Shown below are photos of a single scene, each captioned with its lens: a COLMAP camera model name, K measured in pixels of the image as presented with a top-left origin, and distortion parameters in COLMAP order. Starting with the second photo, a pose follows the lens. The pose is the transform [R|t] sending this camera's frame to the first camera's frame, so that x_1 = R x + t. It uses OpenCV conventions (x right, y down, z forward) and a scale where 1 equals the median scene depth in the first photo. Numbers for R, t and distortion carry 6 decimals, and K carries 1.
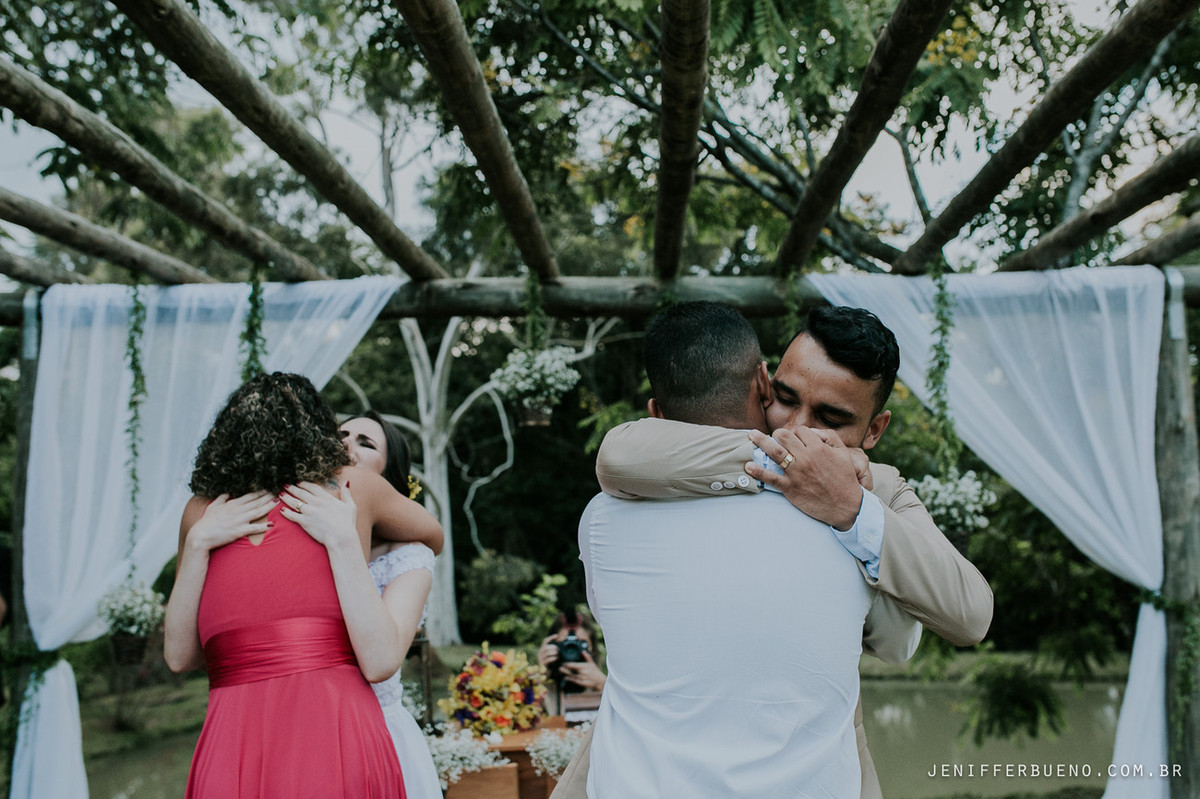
lens RADIAL K [[1220.1, 0, 585.4], [0, 1220.1, 391.4], [0, 0, 1]] dist [-0.054578, 0.032607]
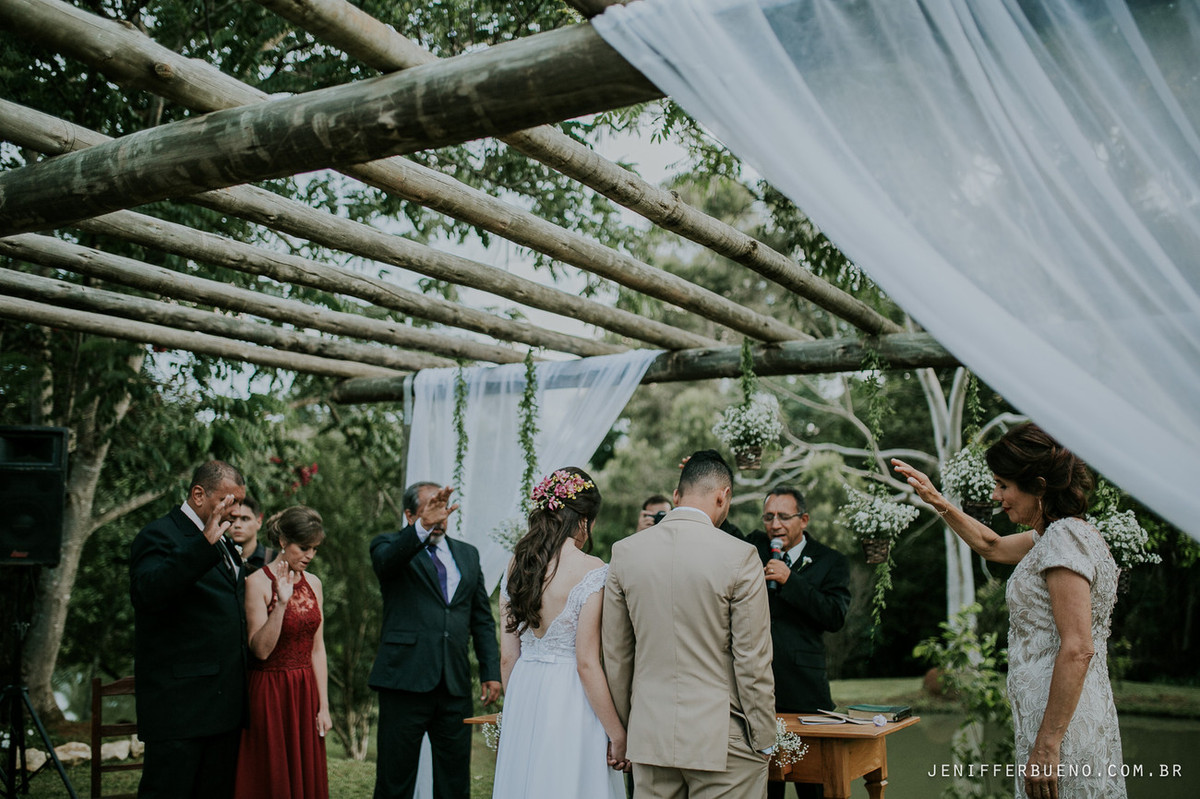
lens RADIAL K [[1157.4, 0, 600.0], [0, 1157.4, 399.5], [0, 0, 1]] dist [-0.055828, 0.034166]
pose [[0.888040, -0.038419, -0.458158, 0.338084], [0.027786, 0.999166, -0.029927, -0.010184], [0.458925, 0.013846, 0.888367, -0.063386]]
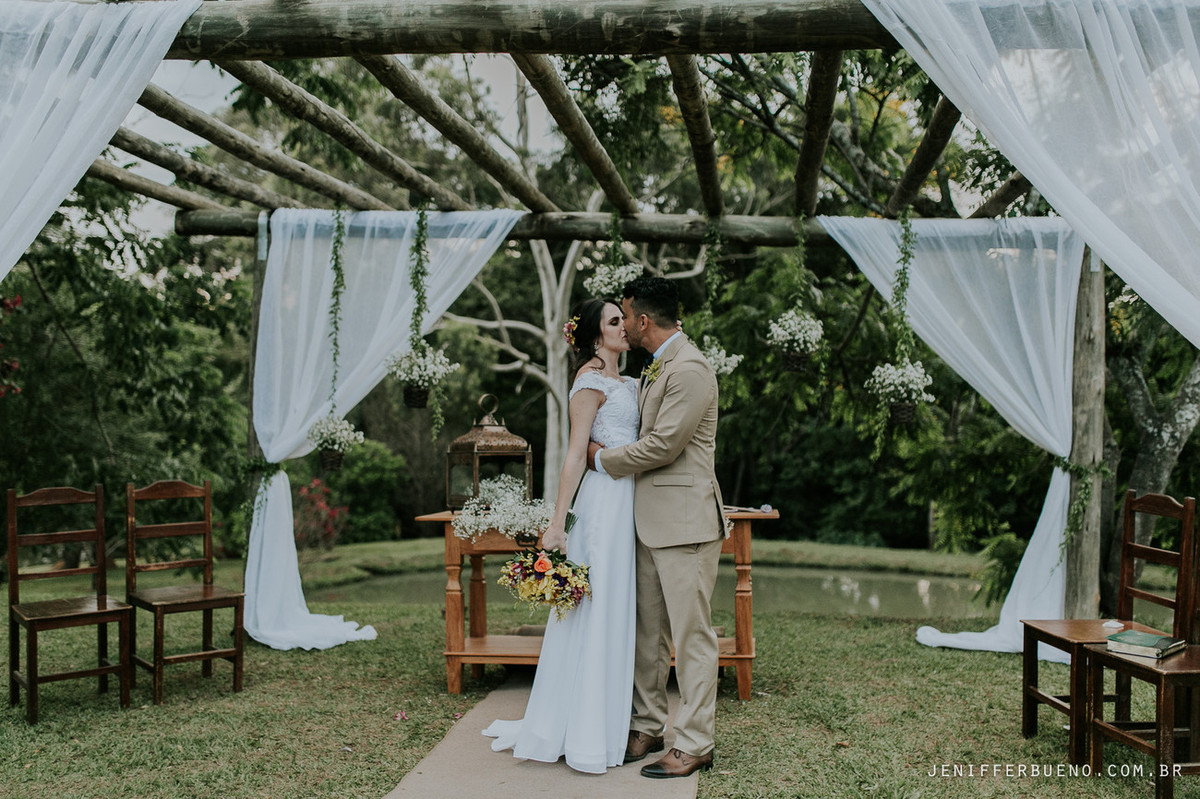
lens RADIAL K [[1174.9, 0, 600.0], [0, 1174.9, 399.5], [0, 0, 1]] dist [0.002267, 0.002558]
pose [[0.995187, 0.041922, -0.088574, 0.066852], [-0.034839, 0.996182, 0.080053, 0.012289], [0.091592, -0.076582, 0.992847, -0.356604]]
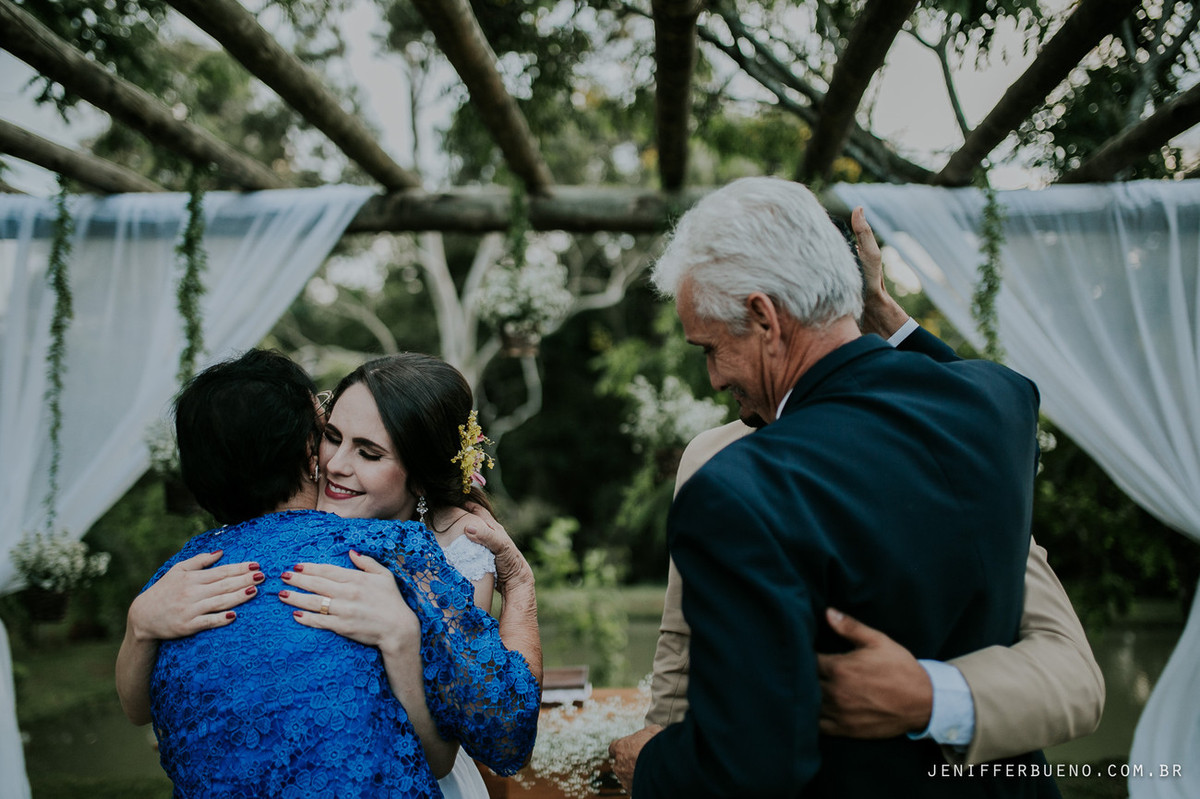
lens RADIAL K [[1183.3, 0, 612.8], [0, 1183.3, 403.7], [0, 0, 1]] dist [-0.050050, 0.018022]
pose [[0.999964, 0.007097, -0.004740, 0.029000], [-0.006835, 0.998562, 0.053176, 0.016151], [0.005110, -0.053142, 0.998574, 0.150011]]
